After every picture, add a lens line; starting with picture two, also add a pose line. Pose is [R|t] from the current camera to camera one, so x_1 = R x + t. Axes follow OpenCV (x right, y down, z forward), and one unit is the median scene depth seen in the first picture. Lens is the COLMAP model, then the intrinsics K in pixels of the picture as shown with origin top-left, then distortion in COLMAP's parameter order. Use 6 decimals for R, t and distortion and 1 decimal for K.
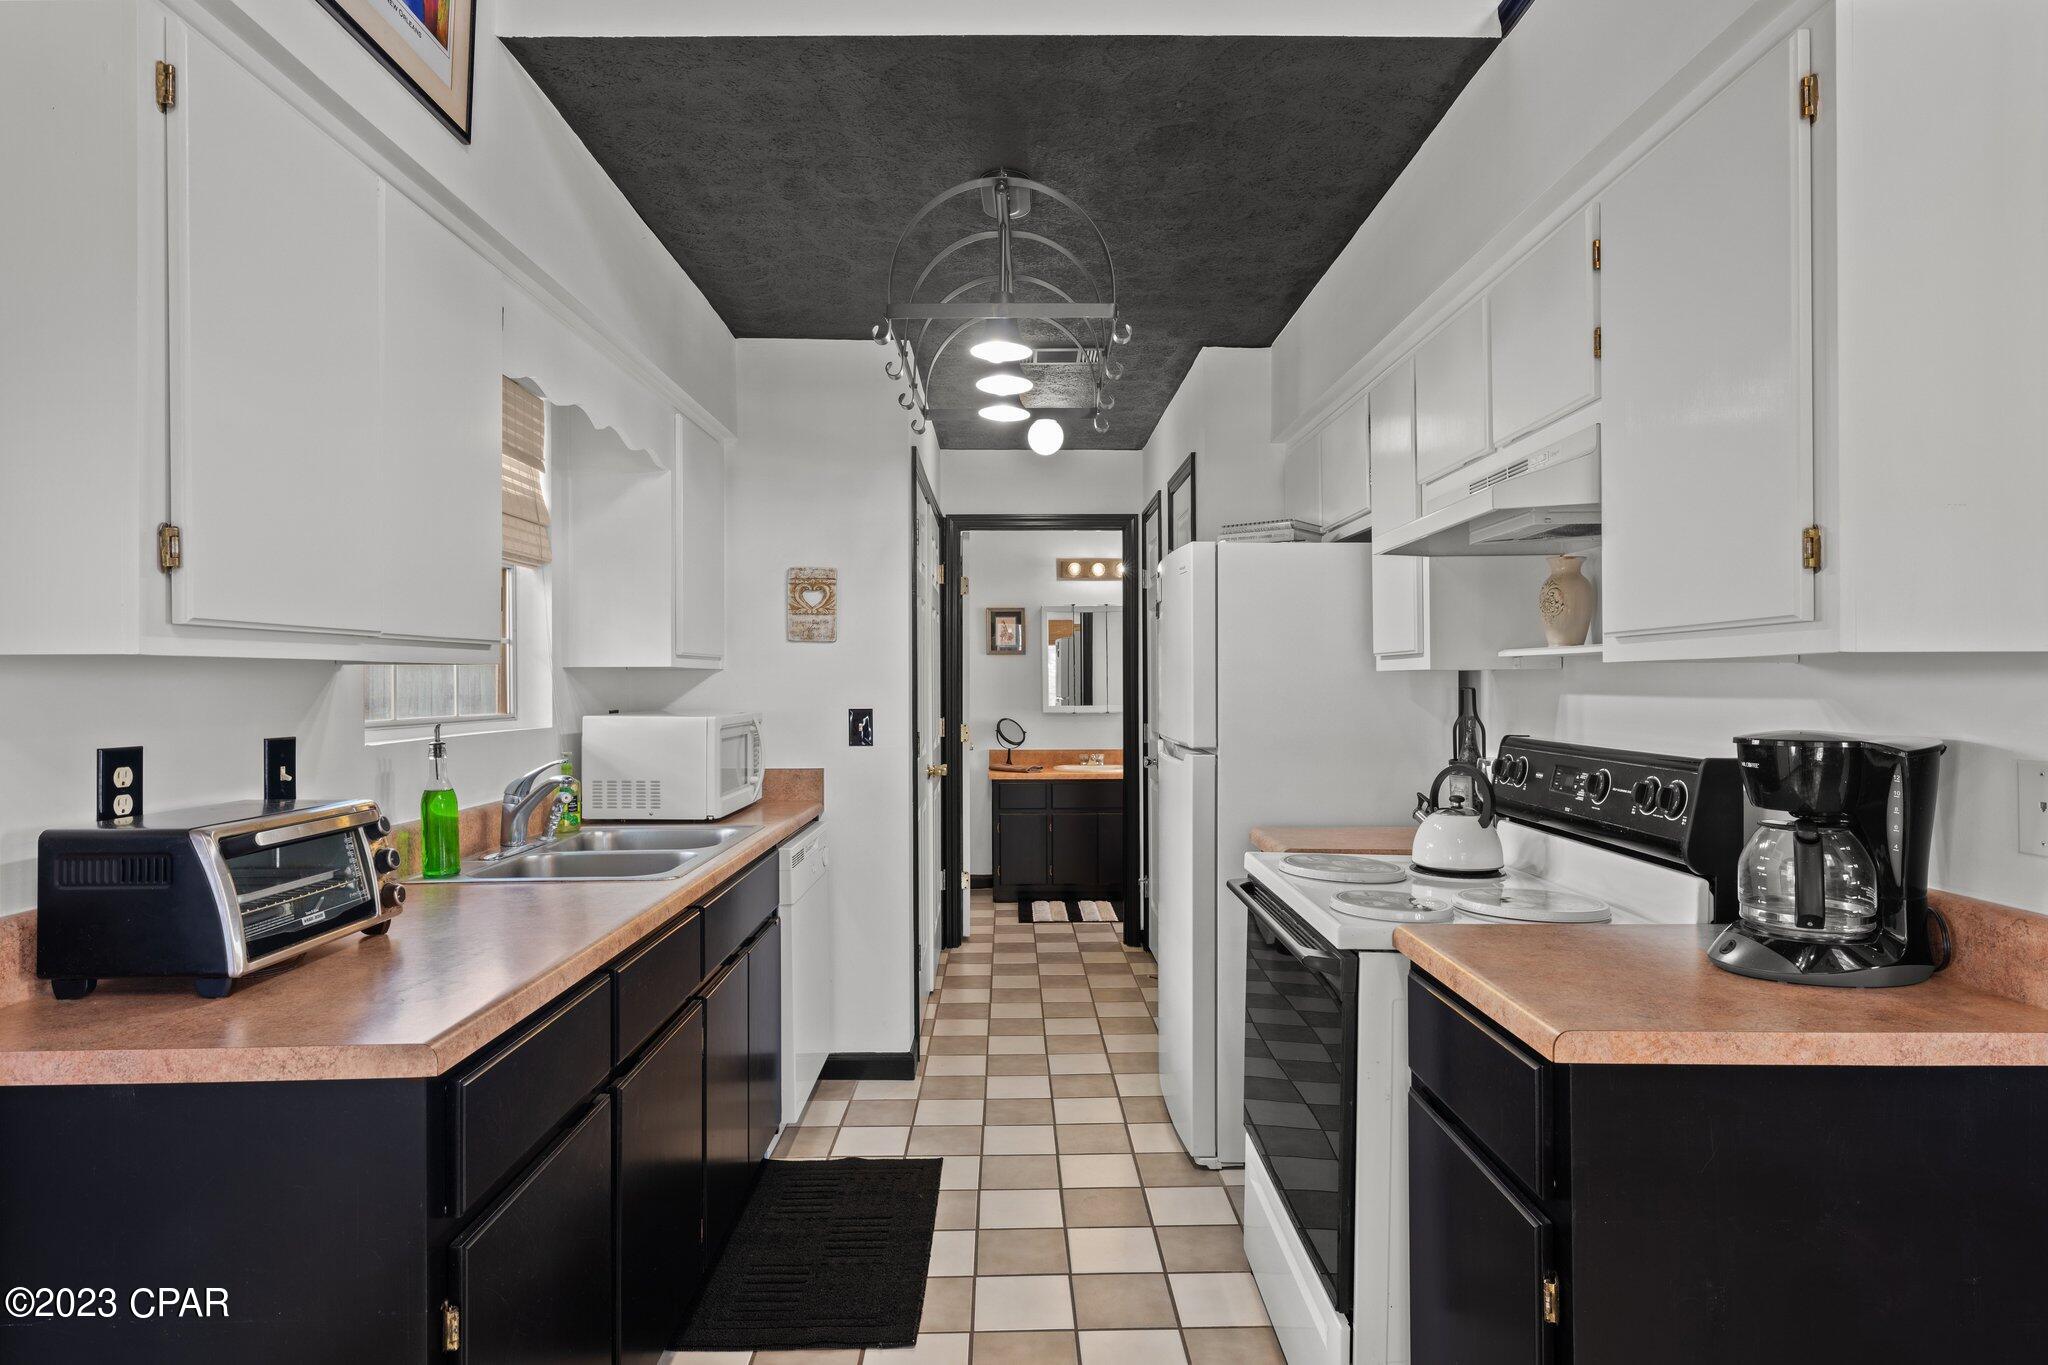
lens RADIAL K [[1121.1, 0, 1023.5], [0, 1121.1, 675.6], [0, 0, 1]] dist [0.000892, -0.000061]
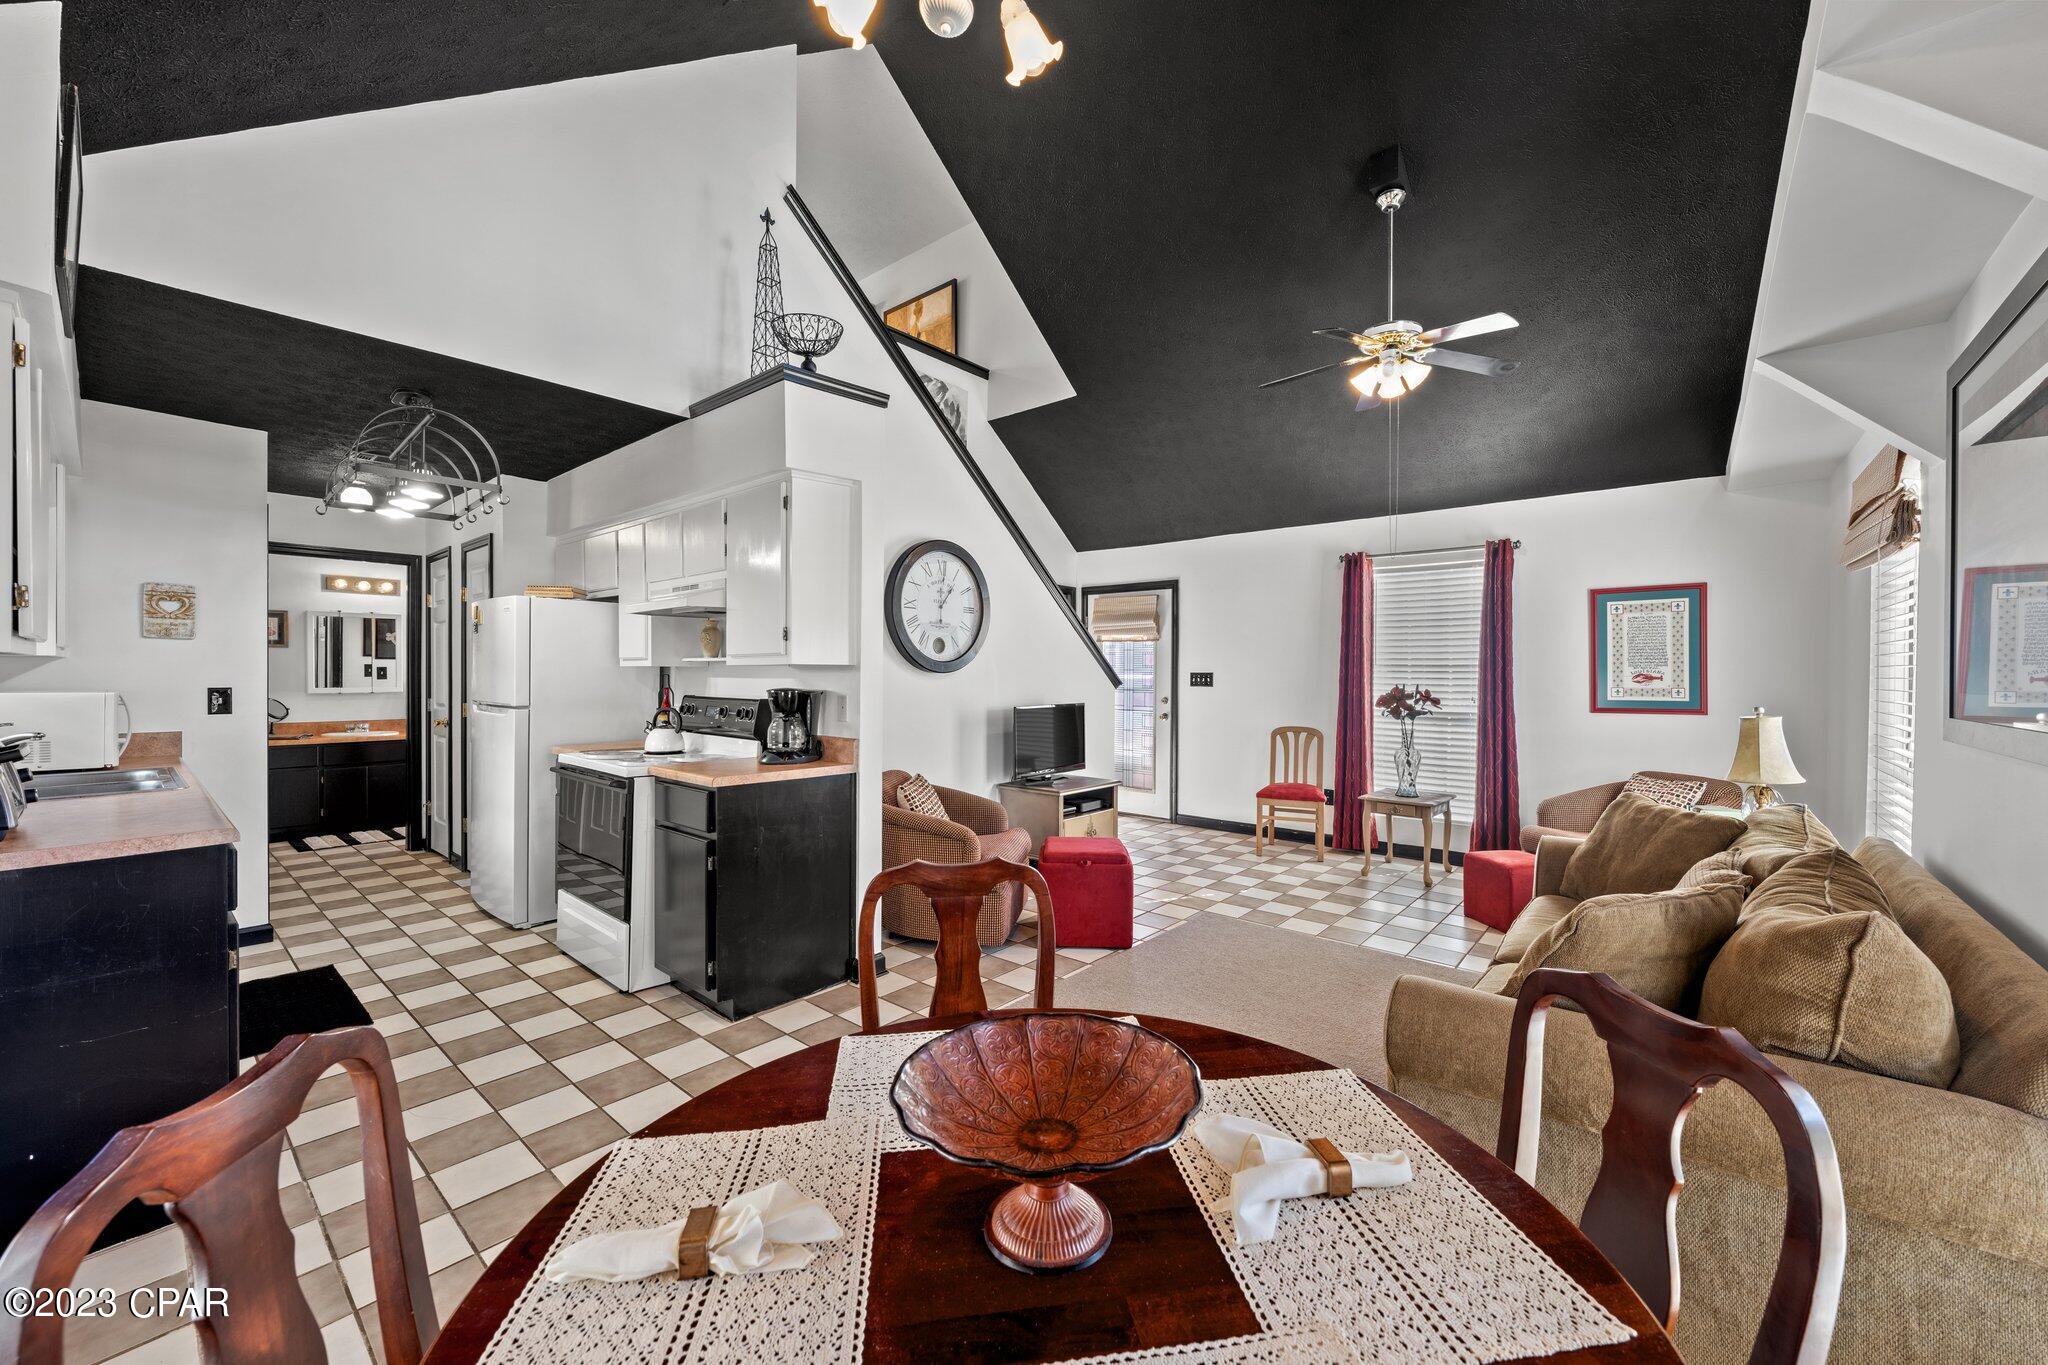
lens RADIAL K [[796.2, 0, 1027.7], [0, 796.2, 674.1], [0, 0, 1]] dist [0.002129, -0.000718]
pose [[0.661070, 0.005672, 0.750303, -0.445942], [-0.011377, 0.999932, 0.002464, -0.002347], [-0.750238, -0.010165, 0.661090, -0.820527]]
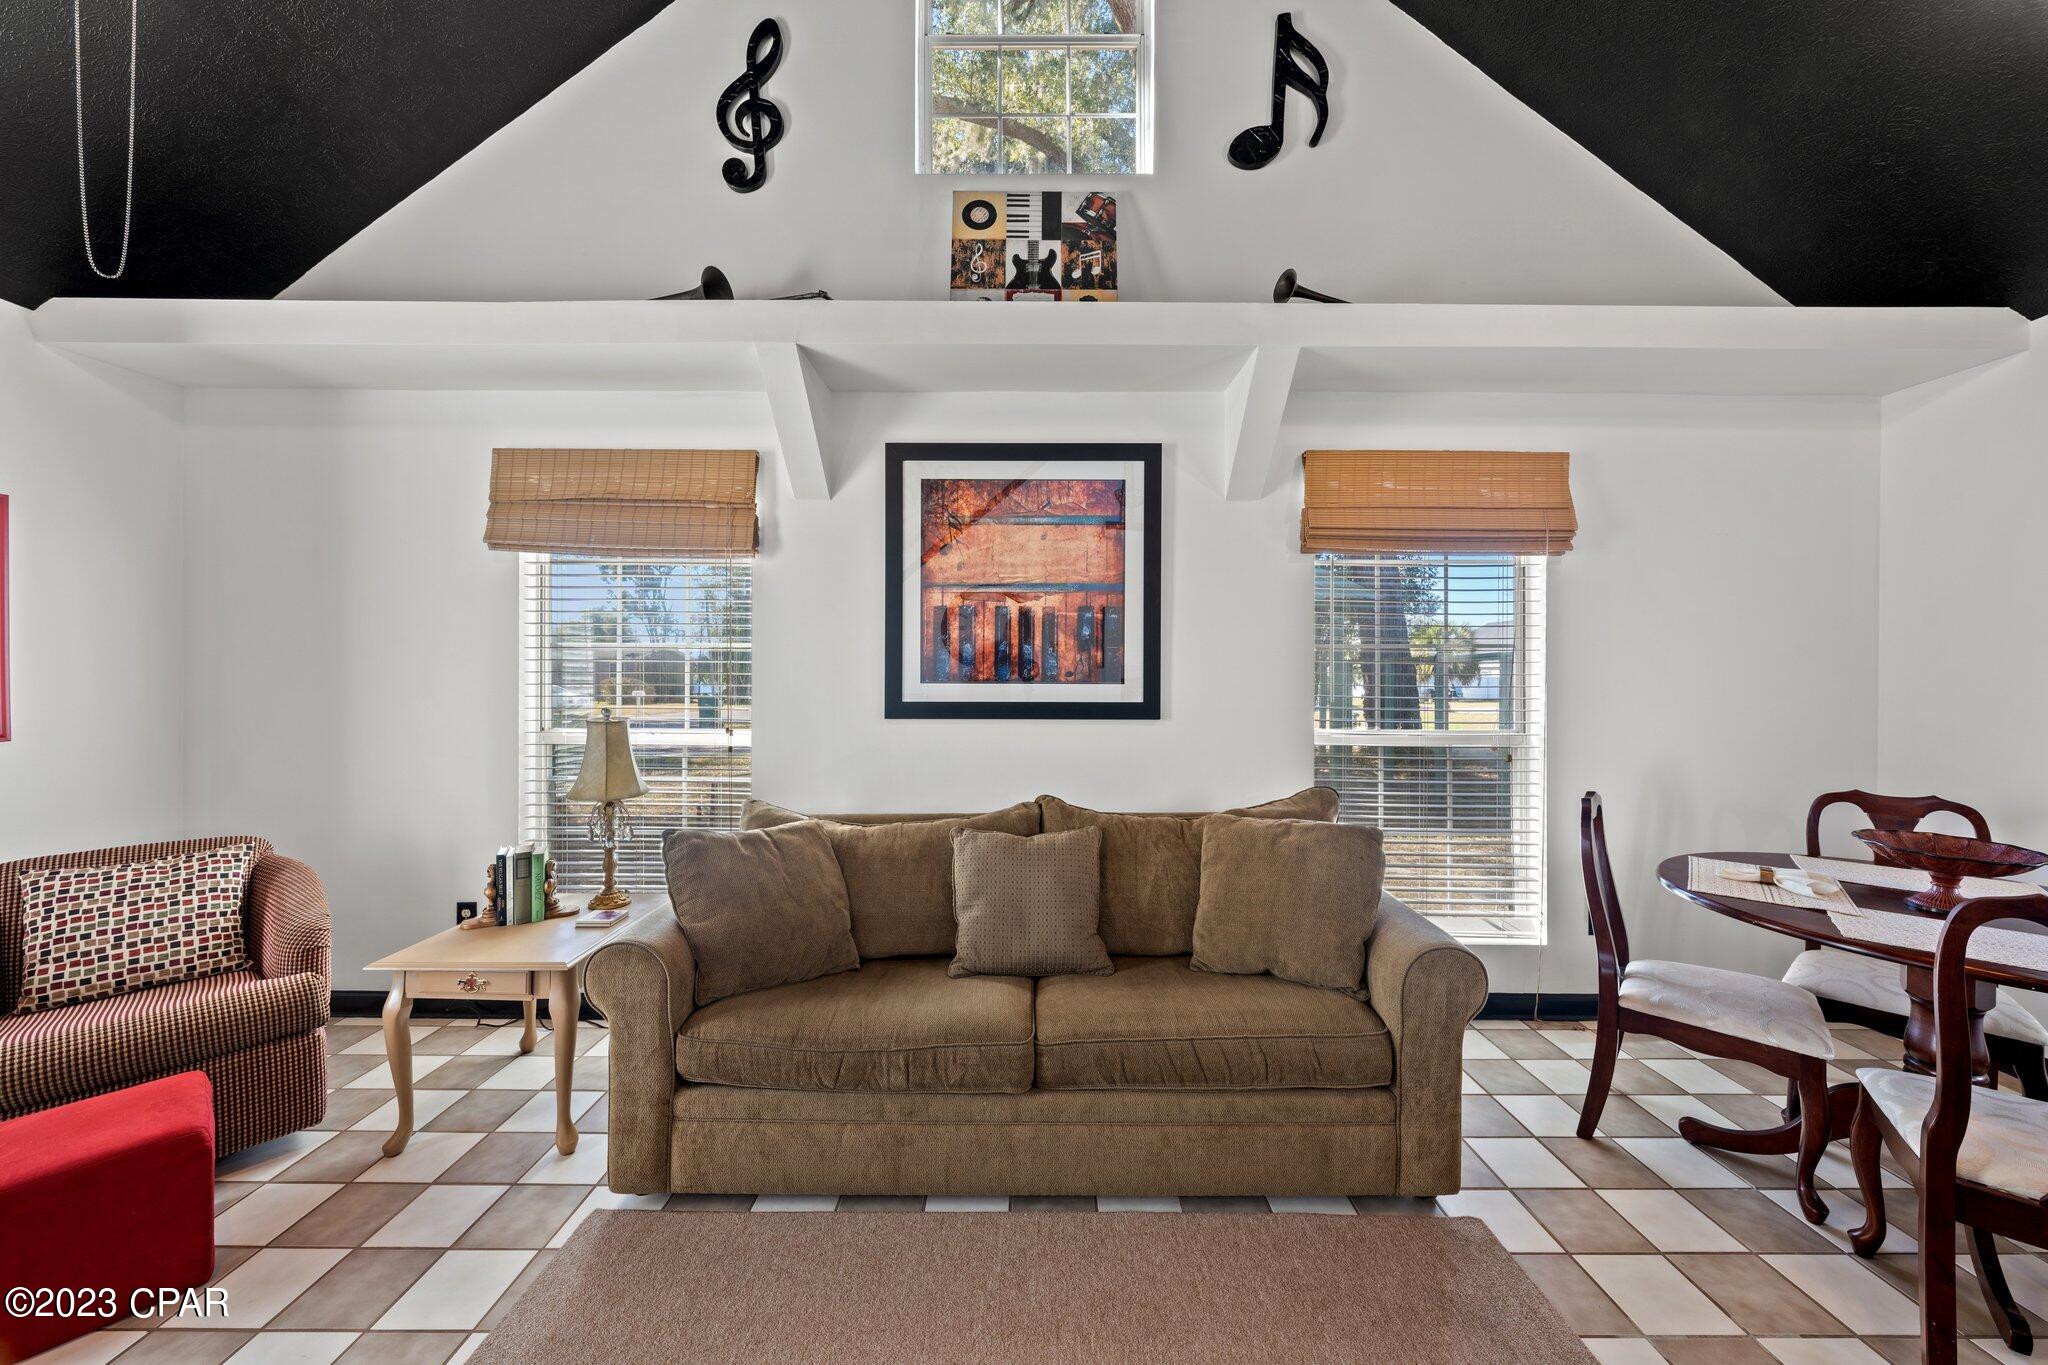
lens RADIAL K [[742.3, 0, 1028.5], [0, 742.3, 676.2], [0, 0, 1]] dist [-0.005500, 0.000083]
pose [[-0.999888, -0.000264, 0.014991, 1.062102], [-0.000254, 1.000000, 0.000658, -0.003822], [-0.014991, 0.000654, -0.999887, 0.428723]]
